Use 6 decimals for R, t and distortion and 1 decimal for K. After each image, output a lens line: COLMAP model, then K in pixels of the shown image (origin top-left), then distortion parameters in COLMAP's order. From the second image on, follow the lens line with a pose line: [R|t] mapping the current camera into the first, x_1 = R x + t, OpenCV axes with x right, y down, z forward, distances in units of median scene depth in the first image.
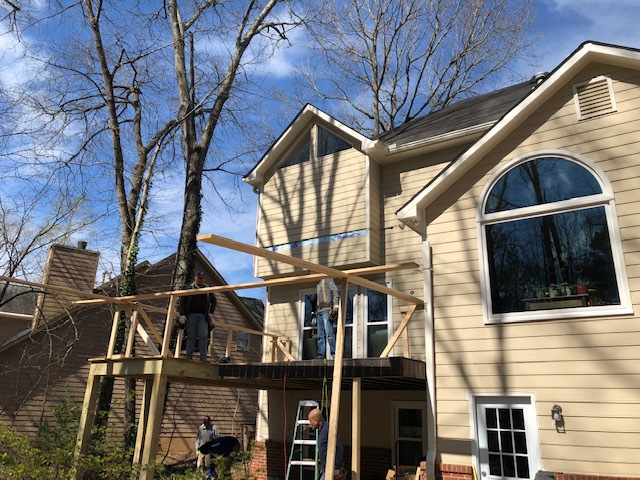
lens RADIAL K [[524.8, 0, 317.1], [0, 524.8, 232.9], [0, 0, 1]] dist [0.040824, -0.033971]
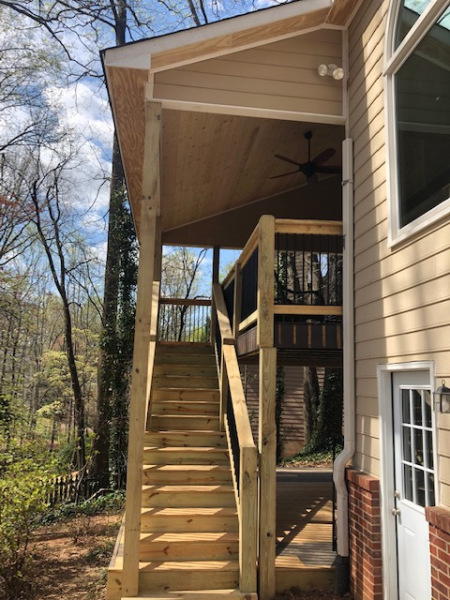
lens RADIAL K [[492.0, 0, 220.5], [0, 492.0, 303.3], [0, 0, 1]] dist [0.040824, -0.033971]
pose [[0.659207, -0.140723, -0.738677, 0.626392], [0.254307, 0.966172, 0.042885, 0.169135], [0.707654, -0.216121, 0.672694, 0.524733]]
